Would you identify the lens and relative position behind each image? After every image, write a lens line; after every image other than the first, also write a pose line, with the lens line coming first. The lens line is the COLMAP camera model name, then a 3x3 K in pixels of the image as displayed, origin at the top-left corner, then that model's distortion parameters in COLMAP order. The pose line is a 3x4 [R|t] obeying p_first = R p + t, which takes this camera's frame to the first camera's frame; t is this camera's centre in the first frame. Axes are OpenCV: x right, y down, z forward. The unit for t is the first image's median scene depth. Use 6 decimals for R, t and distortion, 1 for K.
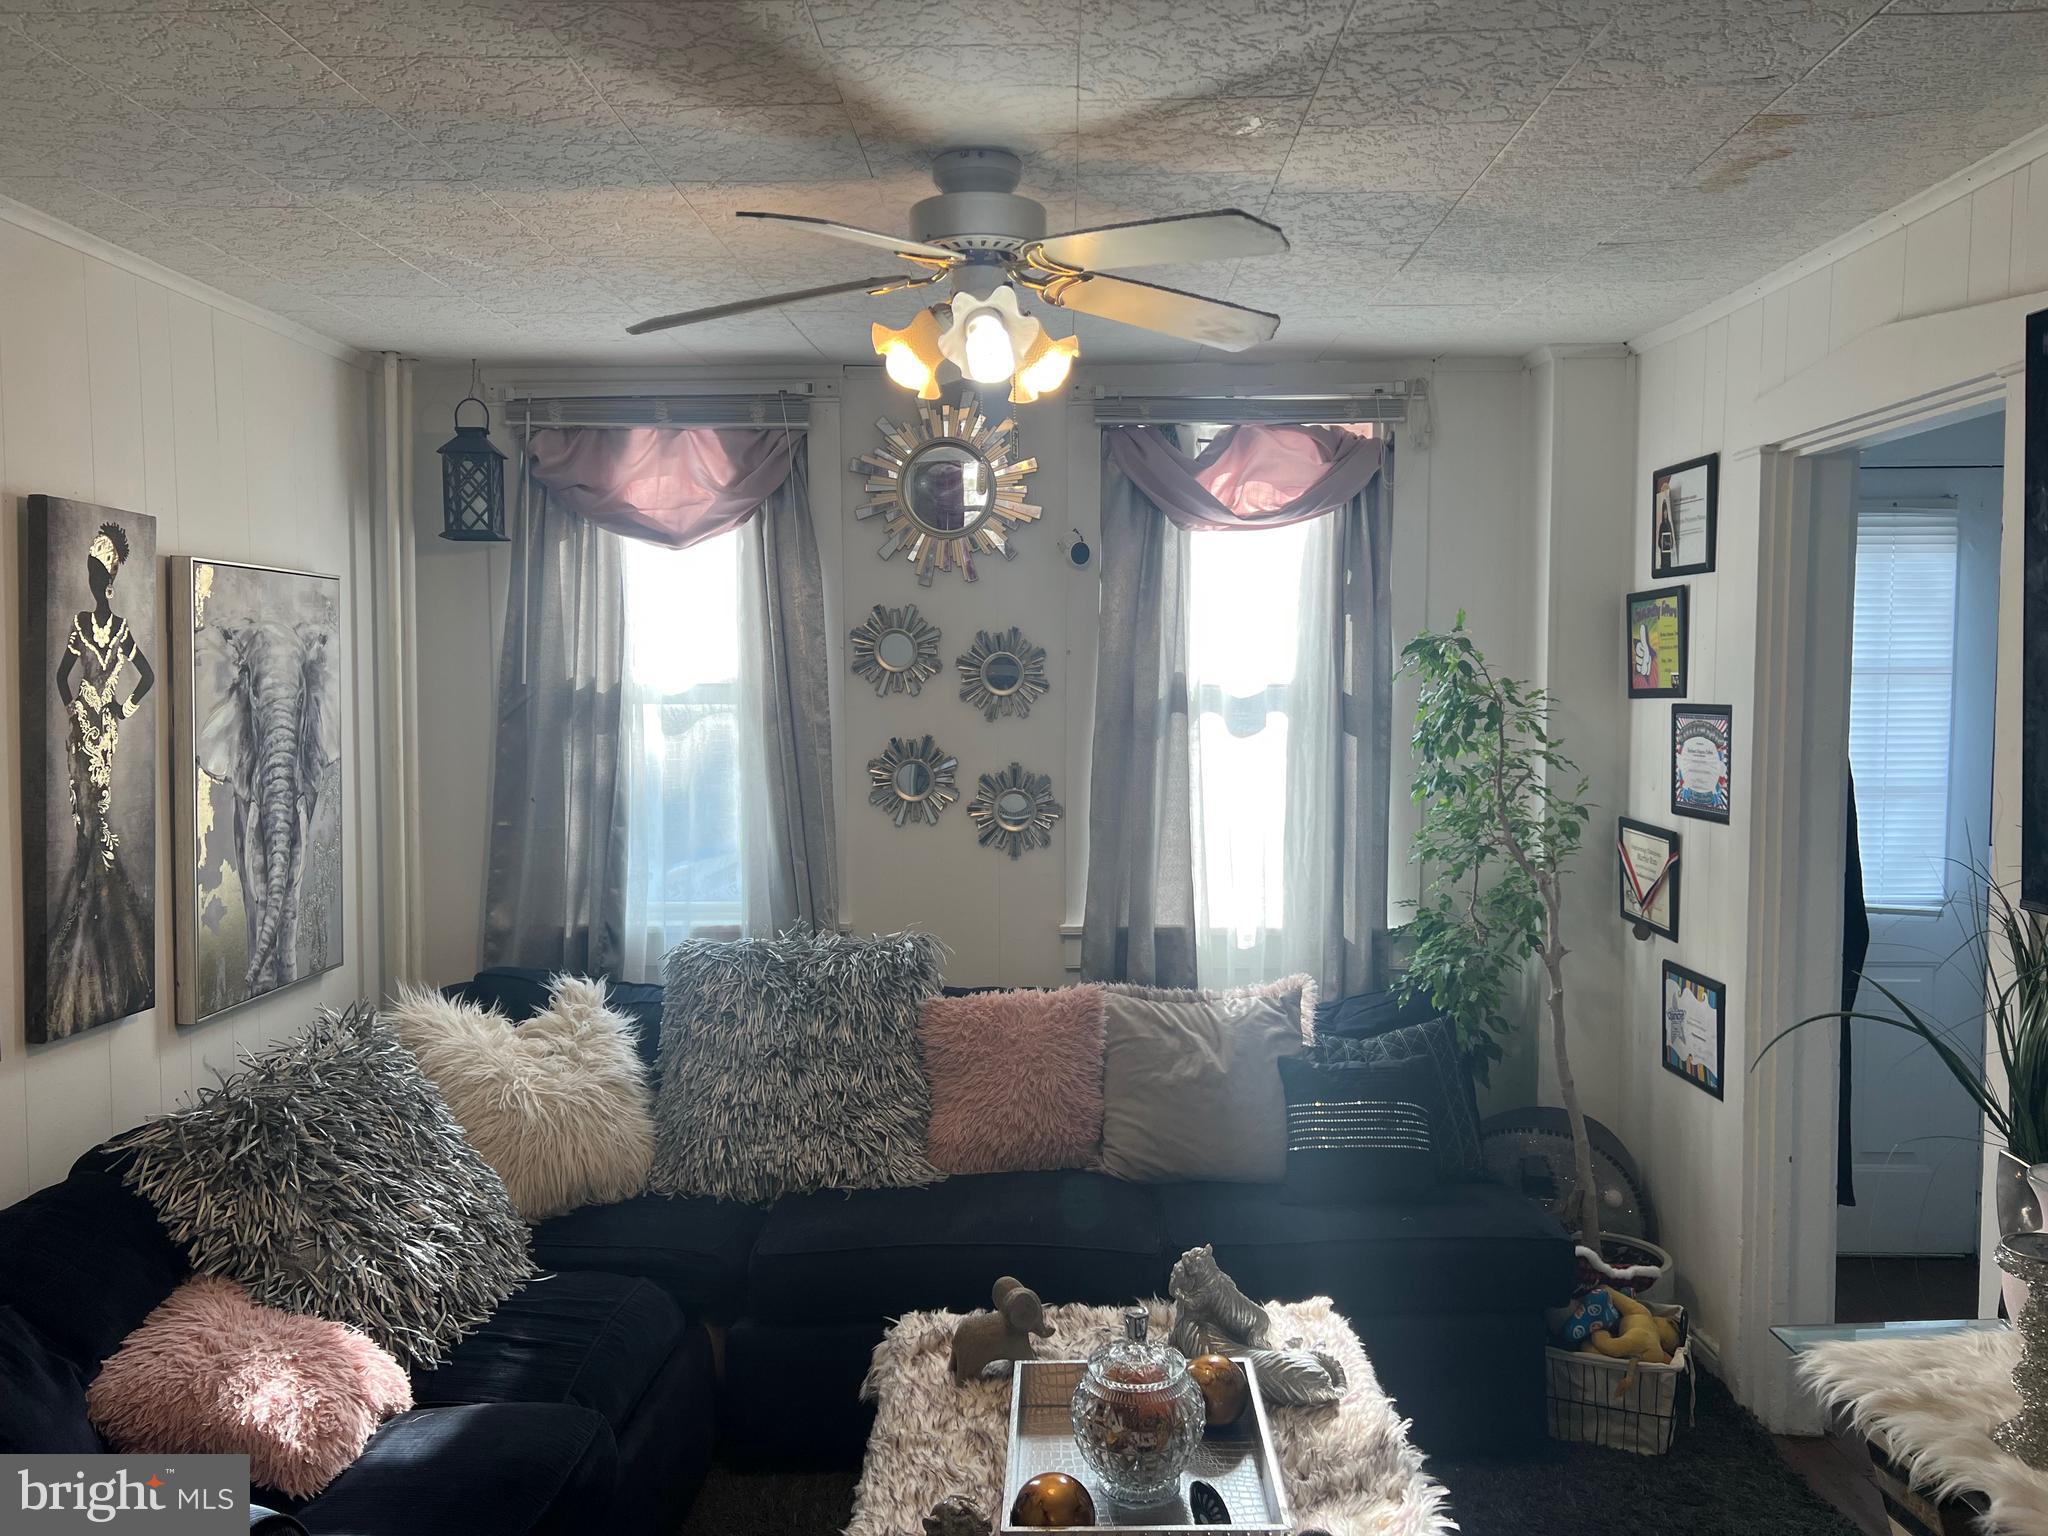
lens RADIAL K [[1530.0, 0, 1040.3], [0, 1530.0, 768.1], [0, 0, 1]] dist [0.072678, -0.005169]
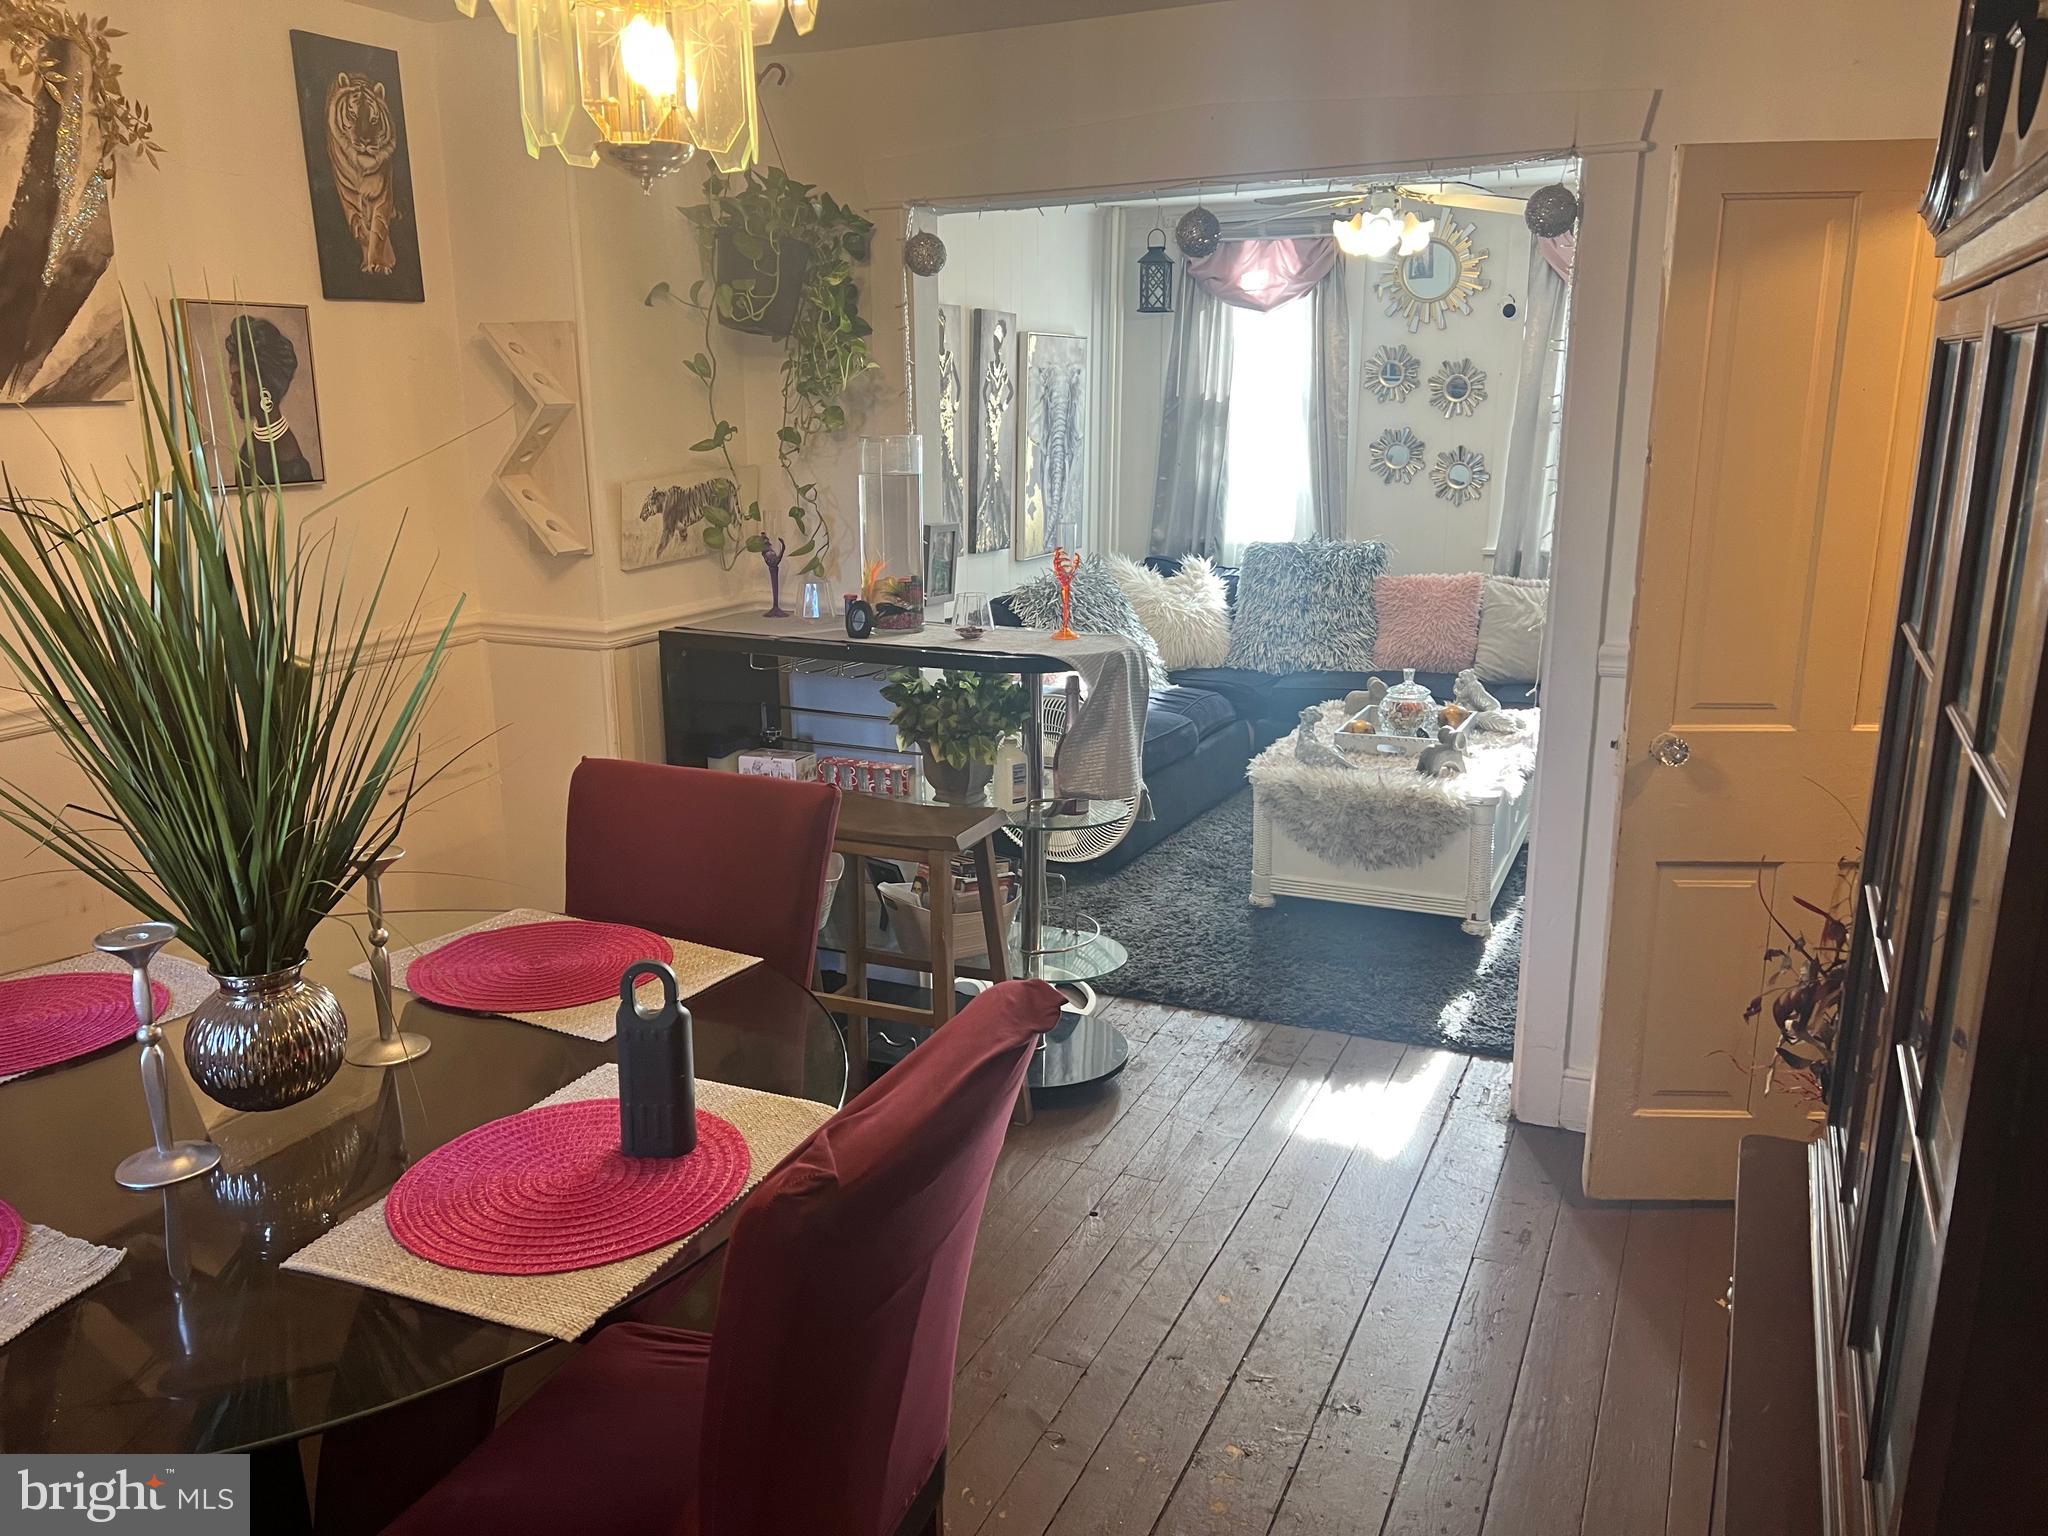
lens RADIAL K [[1537.0, 0, 1026.0], [0, 1537.0, 777.5], [0, 0, 1]] dist [0.038284, -0.037966]
pose [[0.909964, 0.099675, -0.402529, 0.292650], [-0.025822, 0.982419, 0.184894, 0.058621], [0.413881, -0.157852, 0.896540, -0.807716]]
